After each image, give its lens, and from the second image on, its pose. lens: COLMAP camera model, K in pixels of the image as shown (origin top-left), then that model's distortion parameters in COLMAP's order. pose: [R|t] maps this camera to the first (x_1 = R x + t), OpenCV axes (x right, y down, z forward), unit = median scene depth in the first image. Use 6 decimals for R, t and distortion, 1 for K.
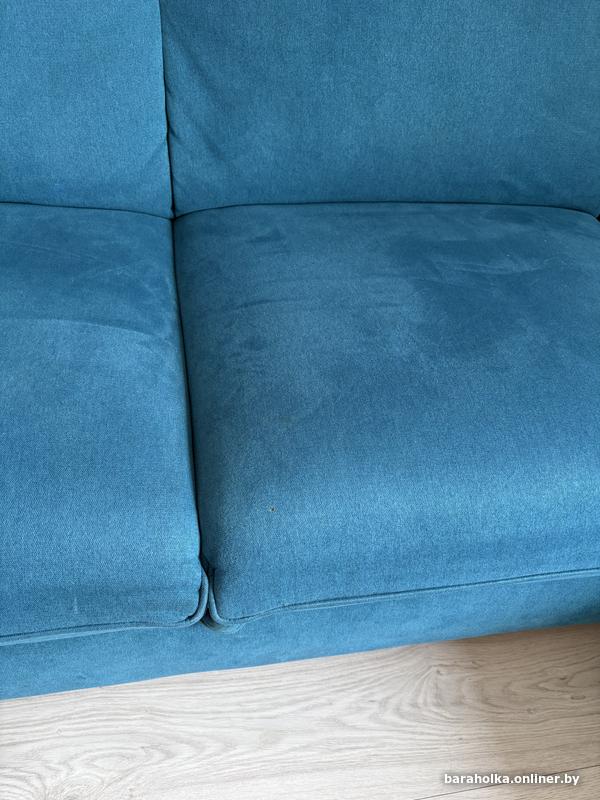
lens RADIAL K [[606.7, 0, 300.3], [0, 606.7, 400.4], [0, 0, 1]] dist [0.022693, -0.034532]
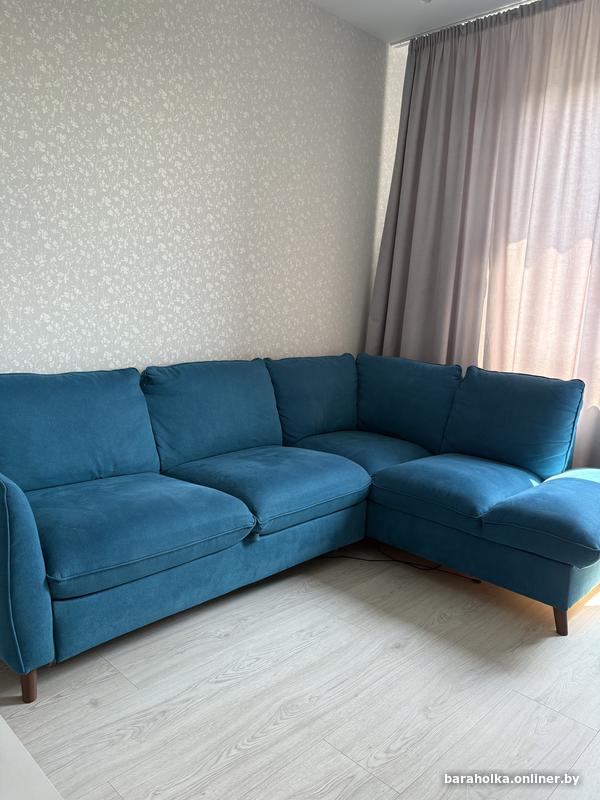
lens RADIAL K [[606.7, 0, 298.6], [0, 606.7, 403.1], [0, 0, 1]] dist [0.022693, -0.034532]
pose [[0.812667, -0.162515, 0.559608, -1.346740], [0.441458, 0.798551, -0.409183, 0.977648], [-0.380377, 0.579573, 0.720700, -1.635433]]
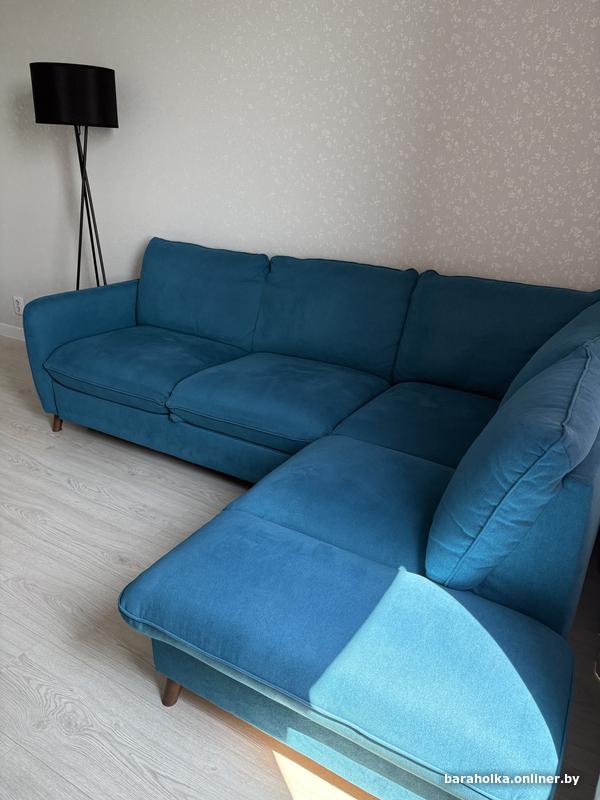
lens RADIAL K [[616.3, 0, 301.7], [0, 616.3, 397.5], [0, 0, 1]] dist [0.015470, 0.004729]
pose [[0.750593, 0.171076, -0.638235, 2.292767], [-0.421151, 0.868146, -0.262590, 0.709409], [0.509159, 0.465891, 0.723673, -1.206034]]
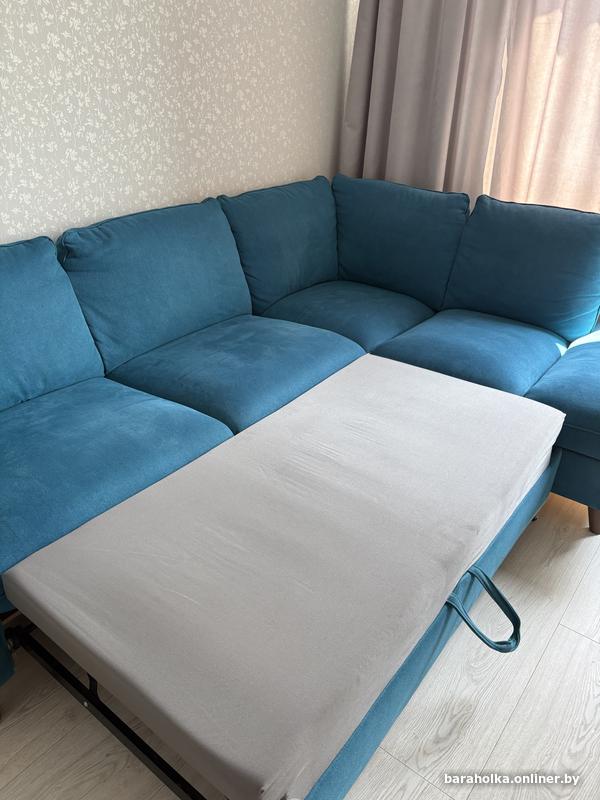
lens RADIAL K [[606.7, 0, 303.9], [0, 606.7, 404.0], [0, 0, 1]] dist [0.022693, -0.034532]
pose [[0.734730, -0.406547, 0.543038, -1.018659], [0.522123, 0.849986, -0.070087, 0.351201], [-0.433081, 0.335028, 0.836778, -1.241673]]
